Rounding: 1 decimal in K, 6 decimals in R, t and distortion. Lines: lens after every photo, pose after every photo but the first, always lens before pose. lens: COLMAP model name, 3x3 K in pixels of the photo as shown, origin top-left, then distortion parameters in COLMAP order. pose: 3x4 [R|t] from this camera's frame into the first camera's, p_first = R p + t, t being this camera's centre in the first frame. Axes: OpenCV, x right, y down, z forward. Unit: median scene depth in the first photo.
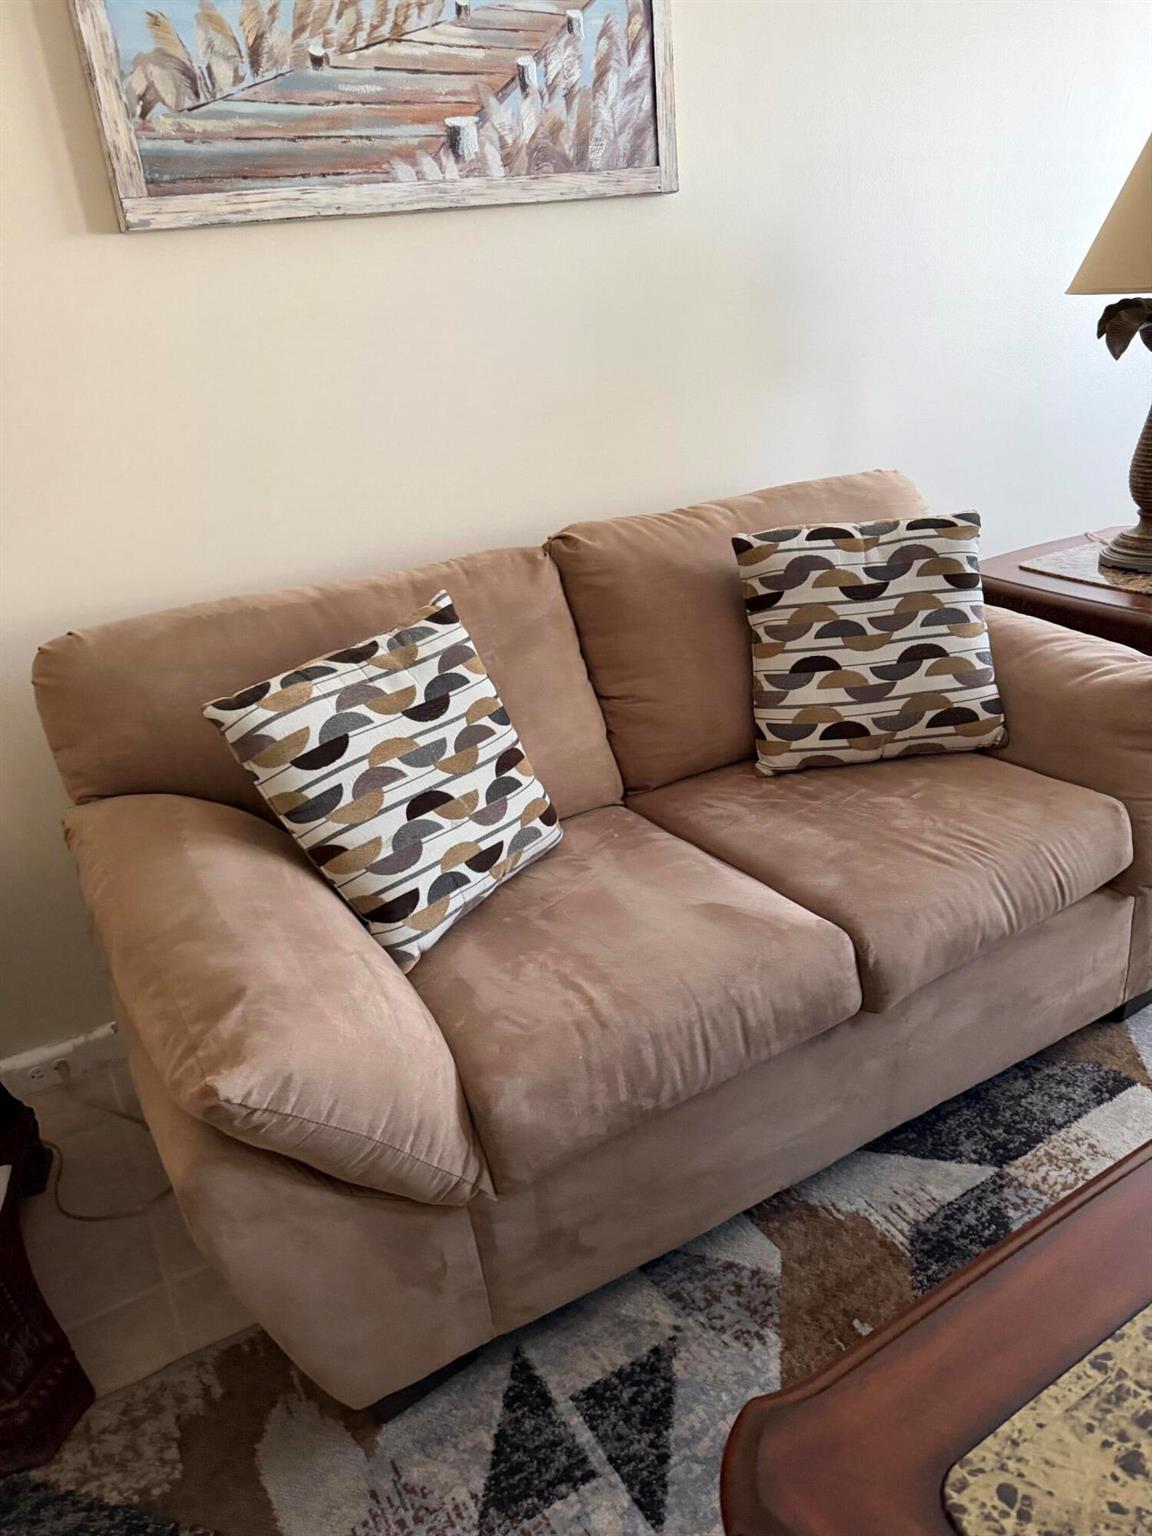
lens RADIAL K [[1087.8, 0, 565.4], [0, 1087.8, 761.6], [0, 0, 1]] dist [0.052743, -0.064989]
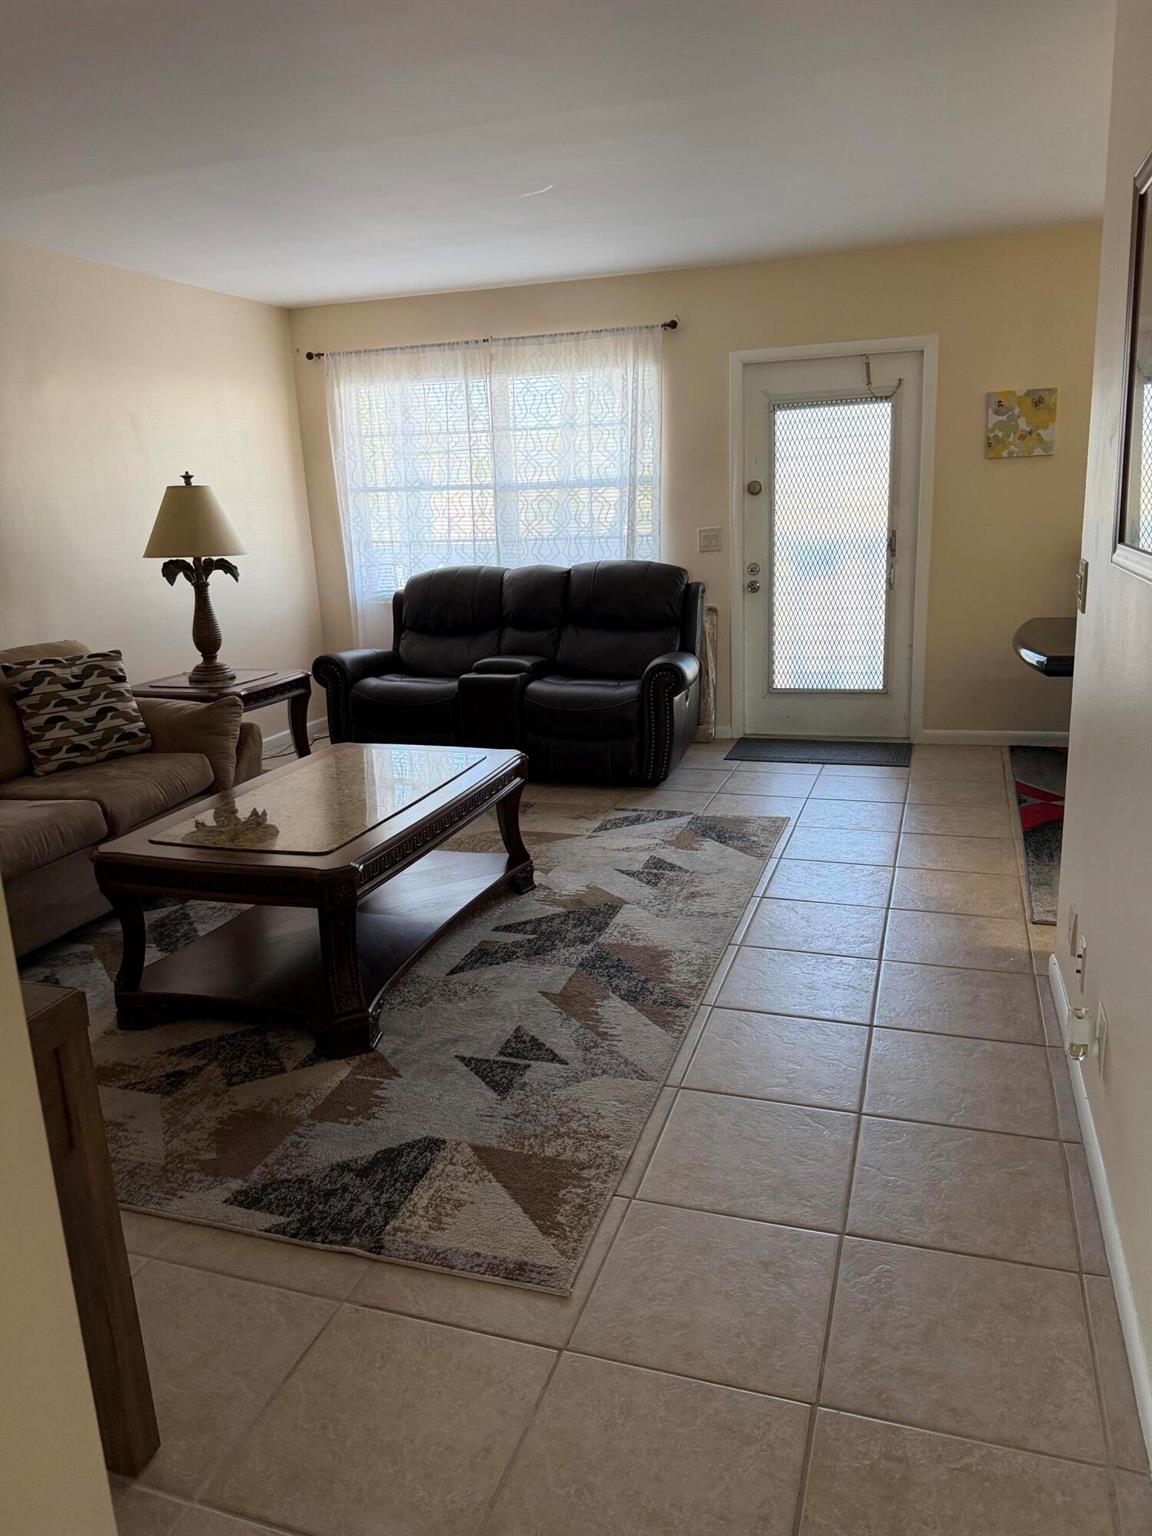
lens RADIAL K [[1087.8, 0, 567.8], [0, 1087.8, 767.4], [0, 0, 1]] dist [0.052743, -0.064989]
pose [[0.749174, -0.114890, 0.652333, -0.427304], [0.250195, 0.960967, -0.118091, 0.501183], [-0.613303, 0.251681, 0.748677, -1.182436]]
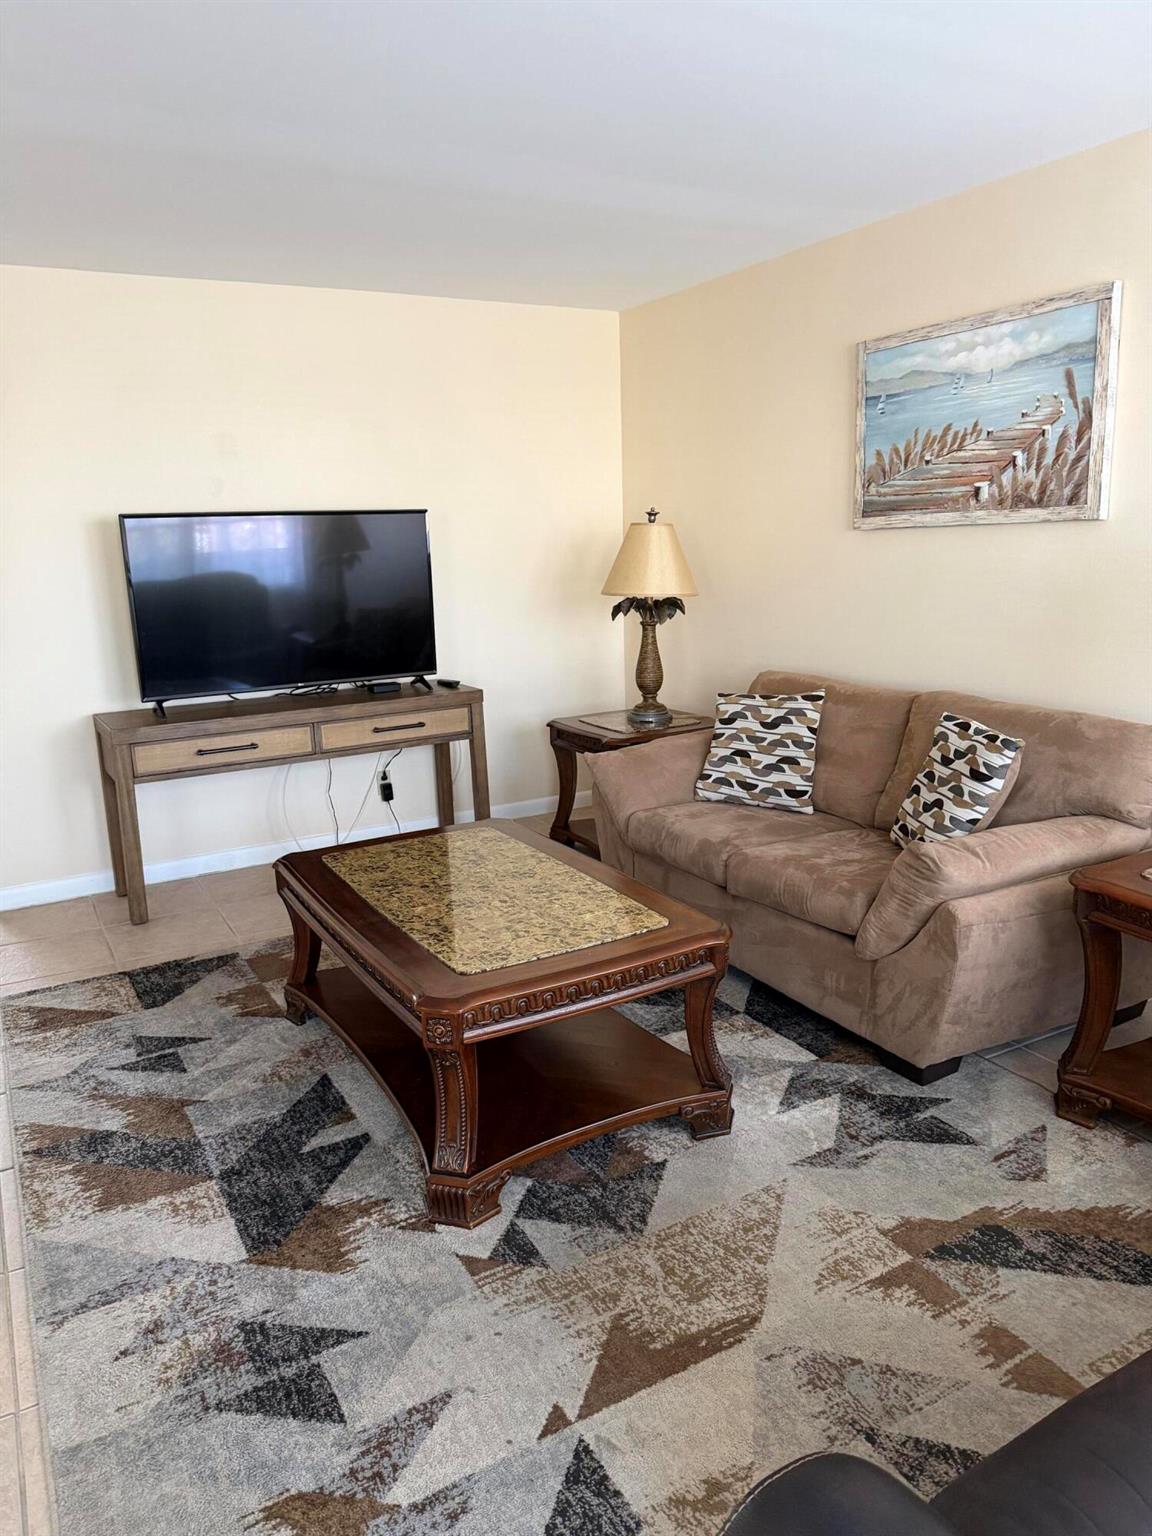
lens RADIAL K [[1087.8, 0, 561.6], [0, 1087.8, 763.4], [0, 0, 1]] dist [0.052743, -0.064989]
pose [[-0.012324, 0.287636, -0.957661, 1.880382], [-0.373951, 0.886912, 0.271198, -0.385500], [0.927367, 0.361460, 0.096631, 0.296178]]
